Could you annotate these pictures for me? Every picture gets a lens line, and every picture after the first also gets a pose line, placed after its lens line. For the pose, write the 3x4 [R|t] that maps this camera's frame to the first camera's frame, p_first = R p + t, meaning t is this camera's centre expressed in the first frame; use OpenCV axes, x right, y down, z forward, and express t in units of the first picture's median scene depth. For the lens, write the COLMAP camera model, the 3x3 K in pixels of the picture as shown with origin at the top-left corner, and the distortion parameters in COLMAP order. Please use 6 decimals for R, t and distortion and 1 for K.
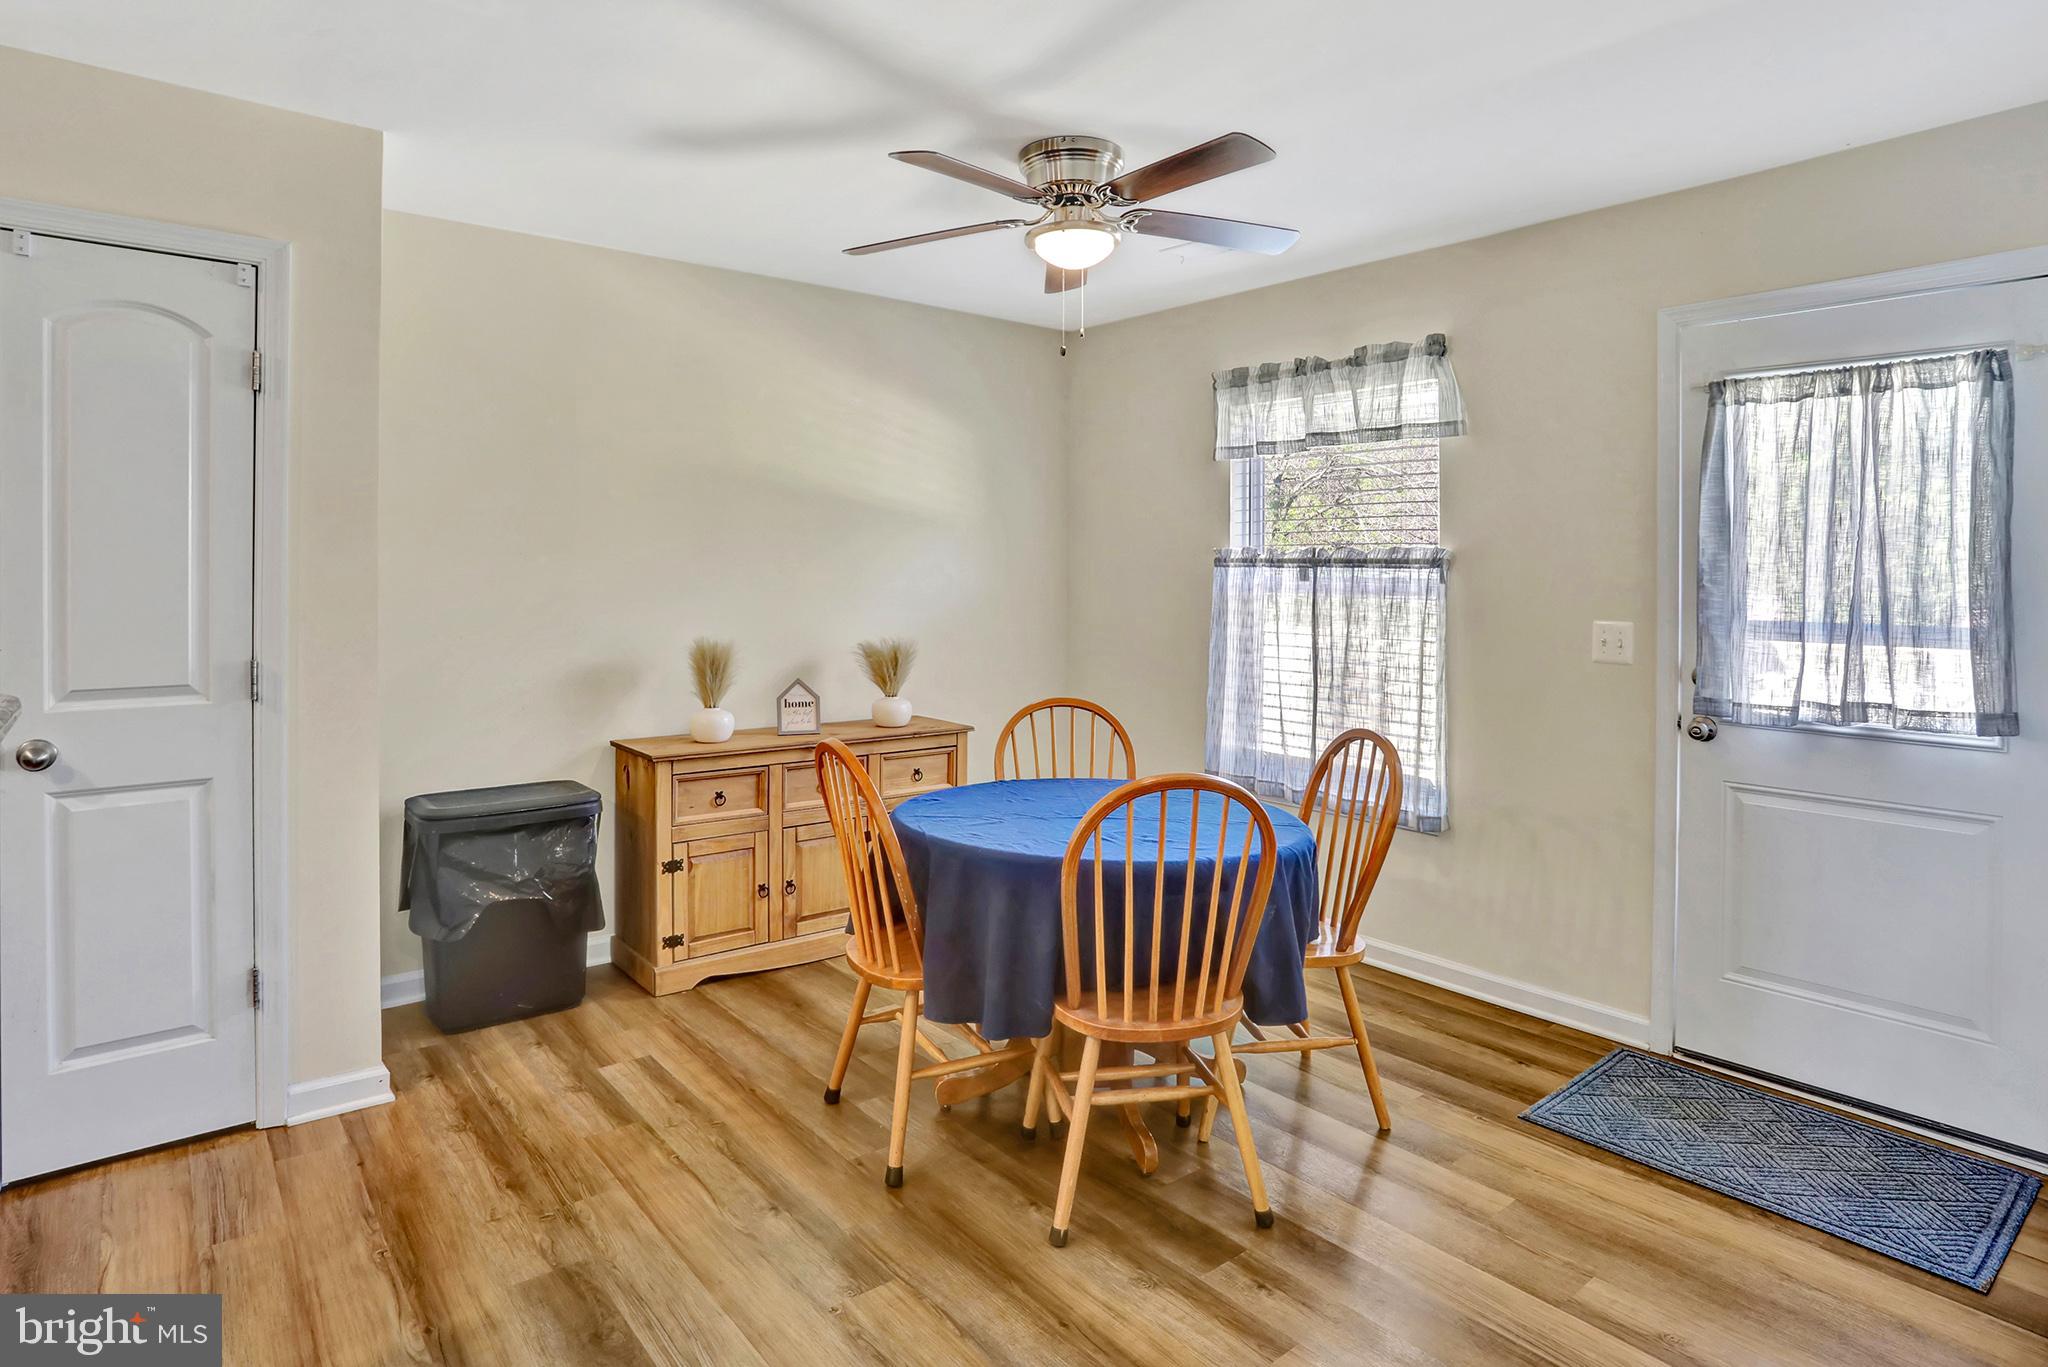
lens RADIAL K [[1082.5, 0, 1015.1], [0, 1082.5, 579.3], [0, 0, 1]] dist [-0.086256, 0.038472]
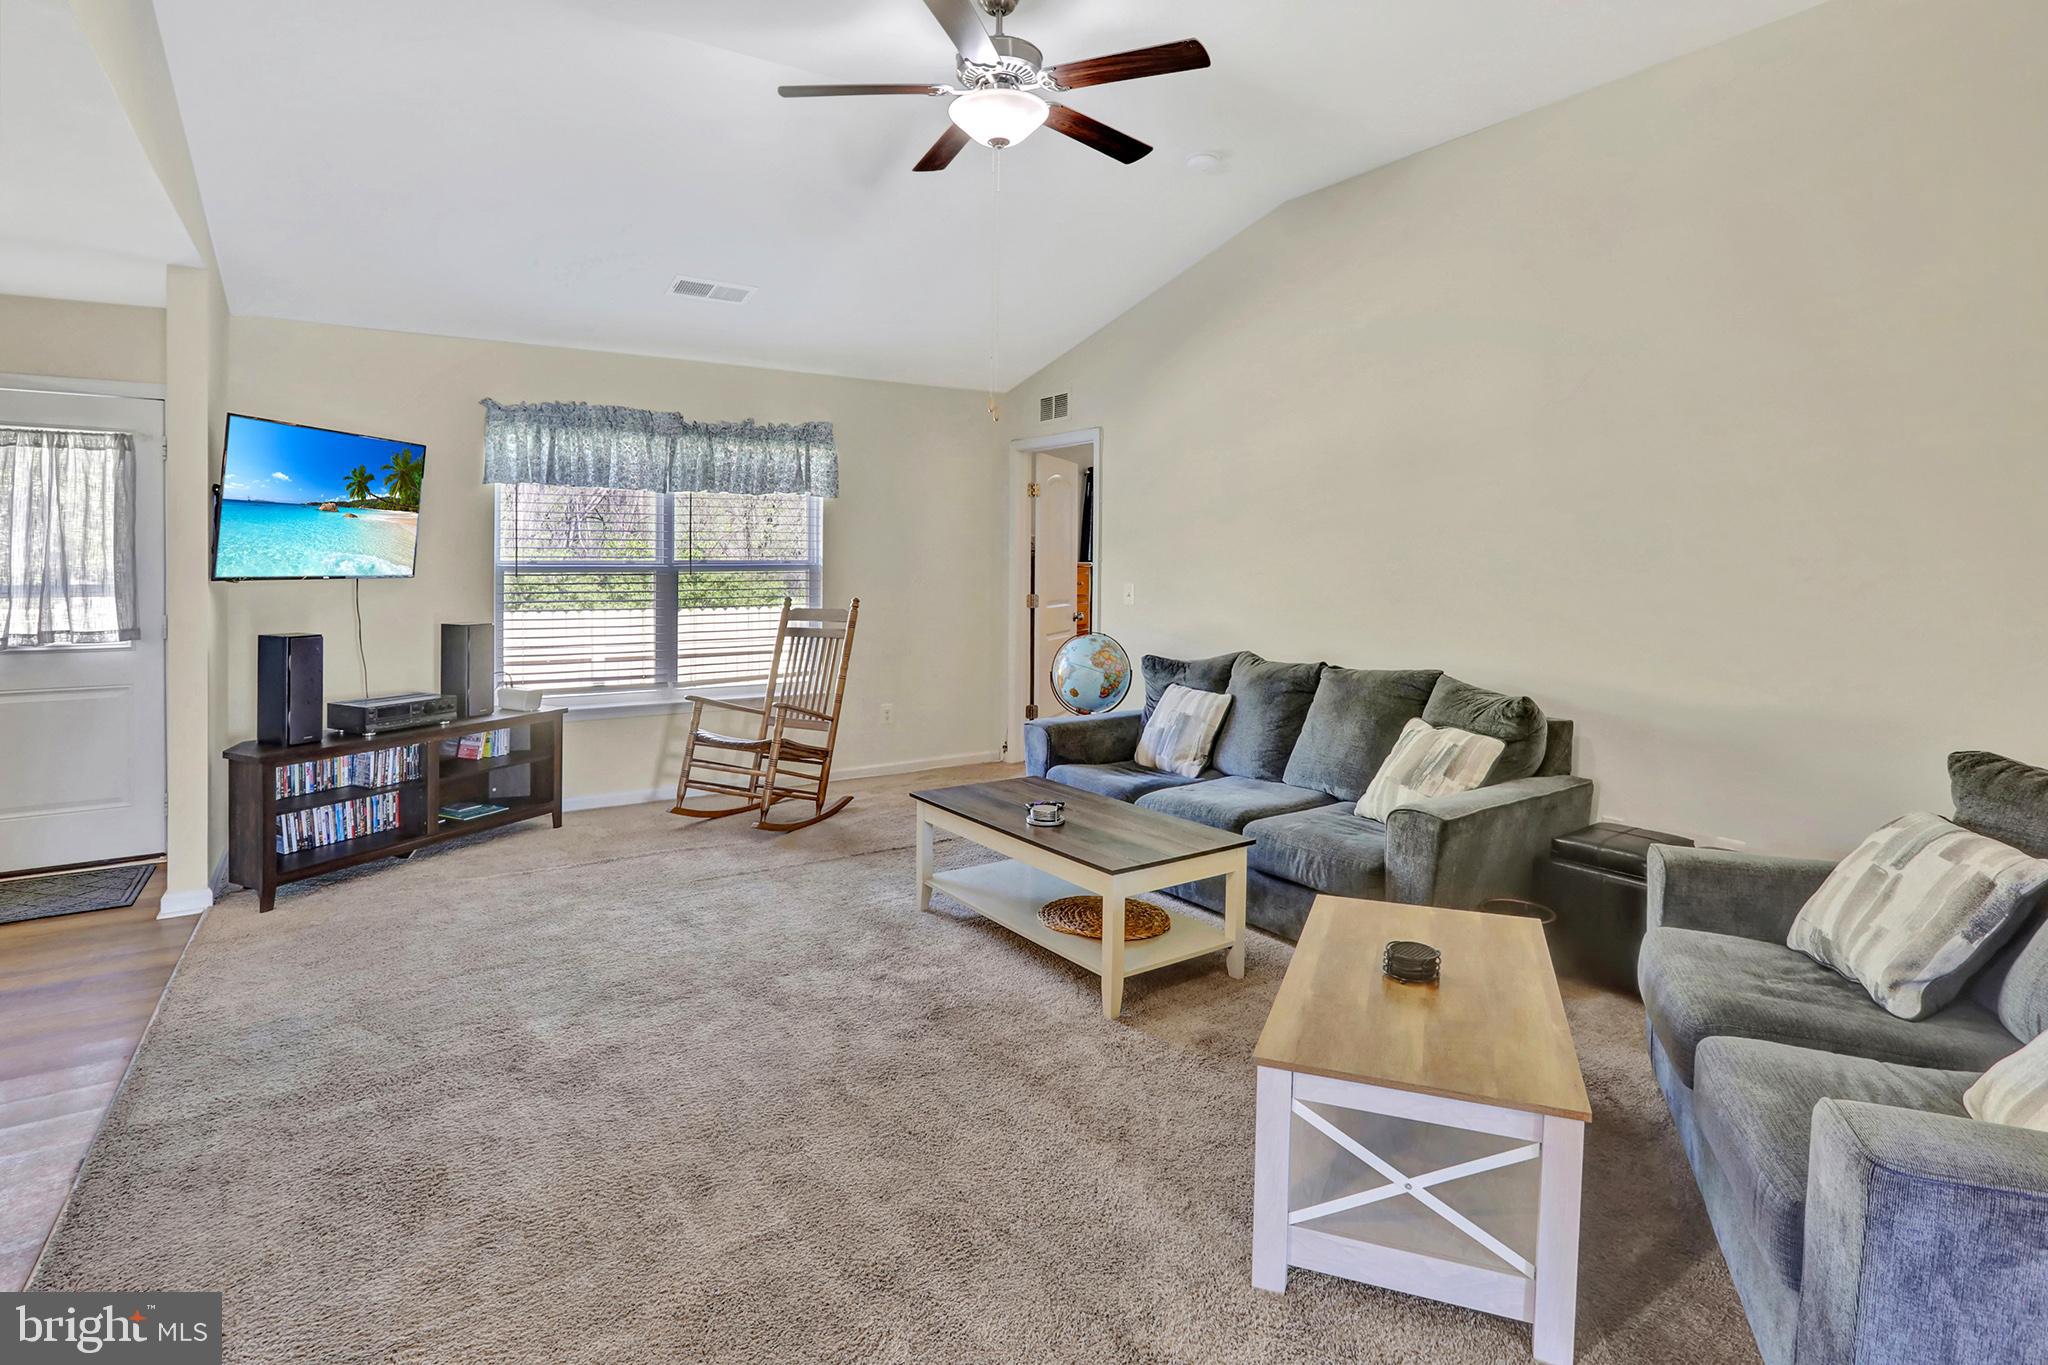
lens RADIAL K [[1054.8, 0, 1029.9], [0, 1054.8, 551.2], [0, 0, 1]] dist [-0.076721, 0.031877]
pose [[0.095904, -0.008773, 0.995352, -0.657501], [0.007977, 0.999936, 0.008044, -0.011427], [-0.995359, 0.007168, 0.095968, -0.736646]]
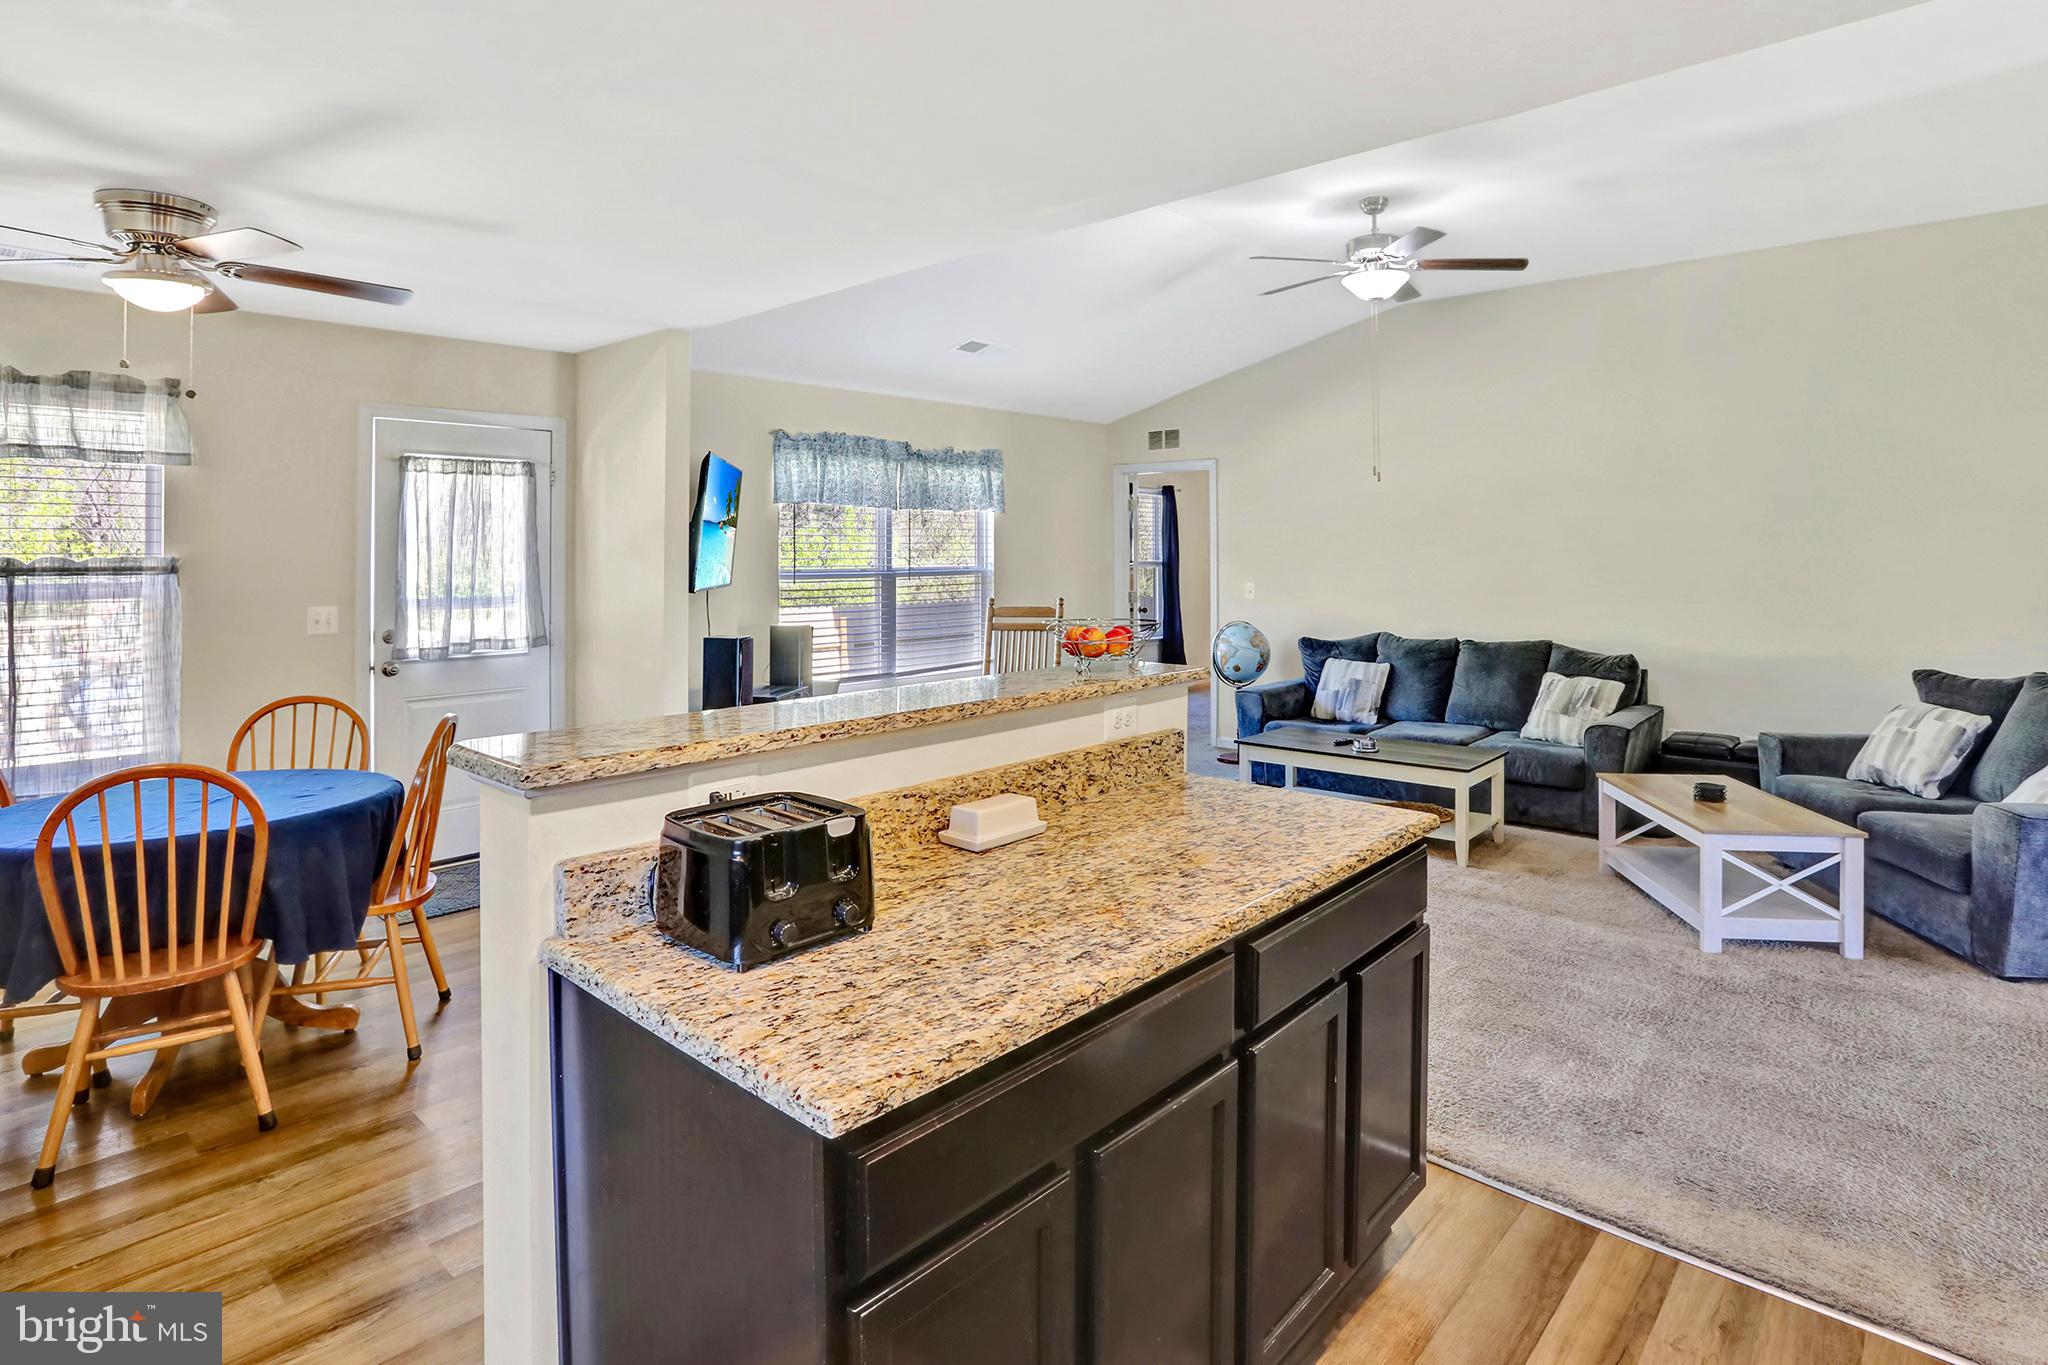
lens RADIAL K [[1075.0, 0, 1017.1], [0, 1075.0, 542.8], [0, 0, 1]] dist [-0.086620, 0.032401]
pose [[-0.143701, -0.008074, 0.989588, -1.184179], [0.008959, 0.999915, 0.009460, -0.064074], [-0.989581, 0.010225, -0.143616, 0.305817]]
